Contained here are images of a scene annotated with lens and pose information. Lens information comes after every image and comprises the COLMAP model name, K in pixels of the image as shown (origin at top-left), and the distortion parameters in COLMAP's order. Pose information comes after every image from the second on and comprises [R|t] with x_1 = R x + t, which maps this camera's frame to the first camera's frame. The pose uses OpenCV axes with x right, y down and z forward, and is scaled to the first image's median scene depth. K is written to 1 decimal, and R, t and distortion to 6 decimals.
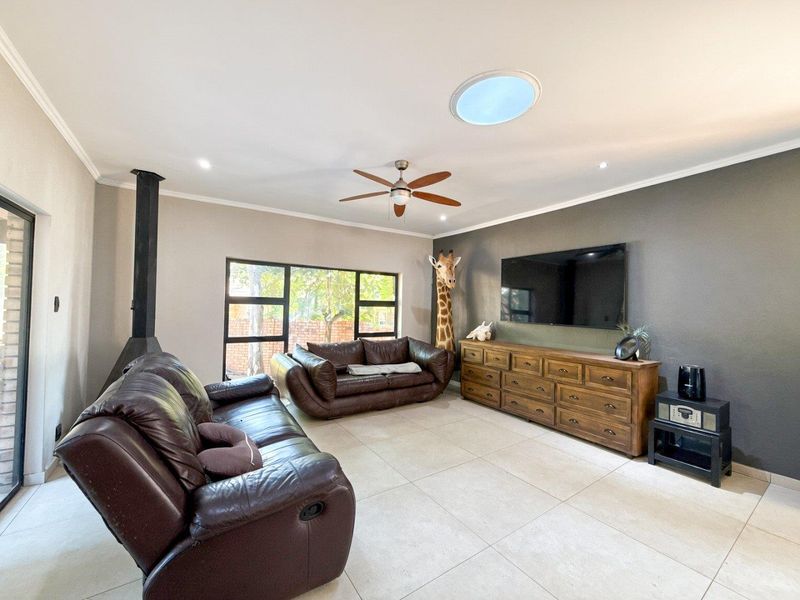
lens RADIAL K [[334.0, 0, 408.3], [0, 334.0, 301.8], [0, 0, 1]] dist [-0.002044, 0.000147]
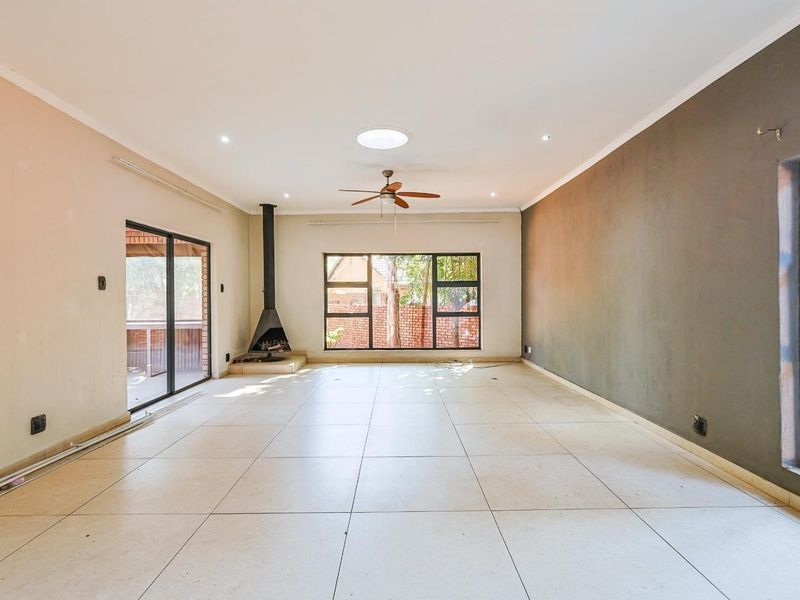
lens RADIAL K [[425.5, 0, 393.7], [0, 425.5, 295.7], [0, 0, 1]] dist [0.005208, -0.003417]
pose [[0.823534, -0.022869, -0.566805, 0.637419], [0.030304, 0.999534, 0.003703, 0.039816], [0.566456, -0.020226, 0.823844, -0.244393]]
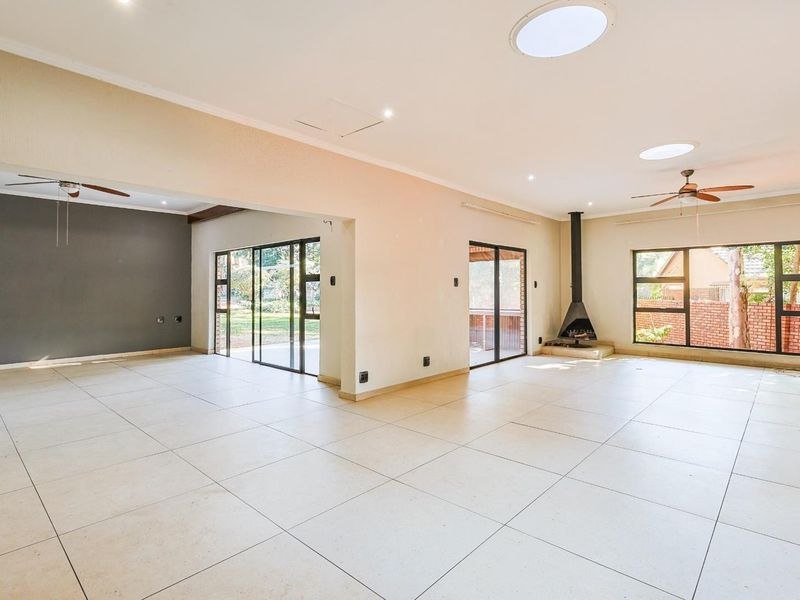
lens RADIAL K [[425.5, 0, 382.1], [0, 425.5, 292.4], [0, 0, 1]] dist [0.005208, -0.003417]
pose [[0.200487, -0.016661, -0.979555, 0.971364], [0.020794, 0.999703, -0.012748, 0.045368], [0.979476, -0.017813, 0.200773, -0.382604]]
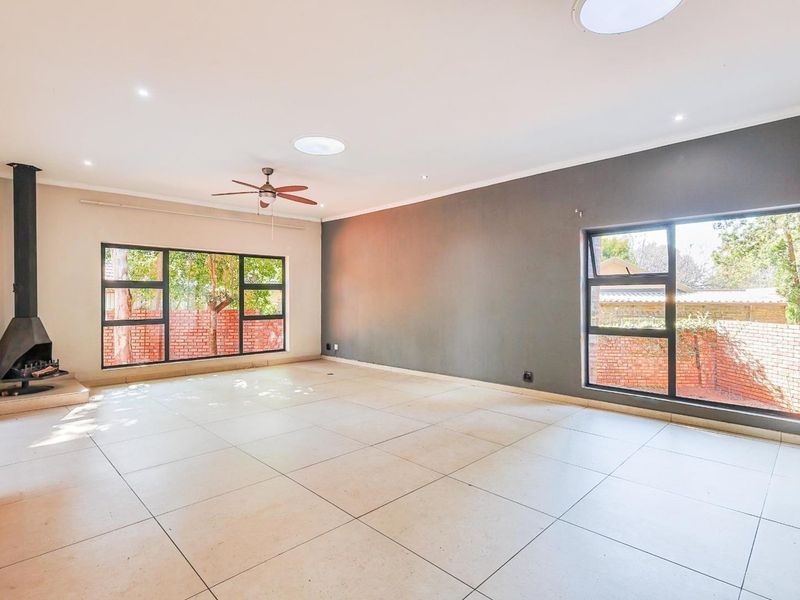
lens RADIAL K [[425.5, 0, 410.0], [0, 425.5, 296.0], [0, 0, 1]] dist [0.005208, -0.003417]
pose [[0.981762, -0.020091, 0.189052, 0.131718], [0.017284, 0.999715, 0.016486, 0.026218], [-0.189329, -0.012917, 0.981829, -0.459255]]
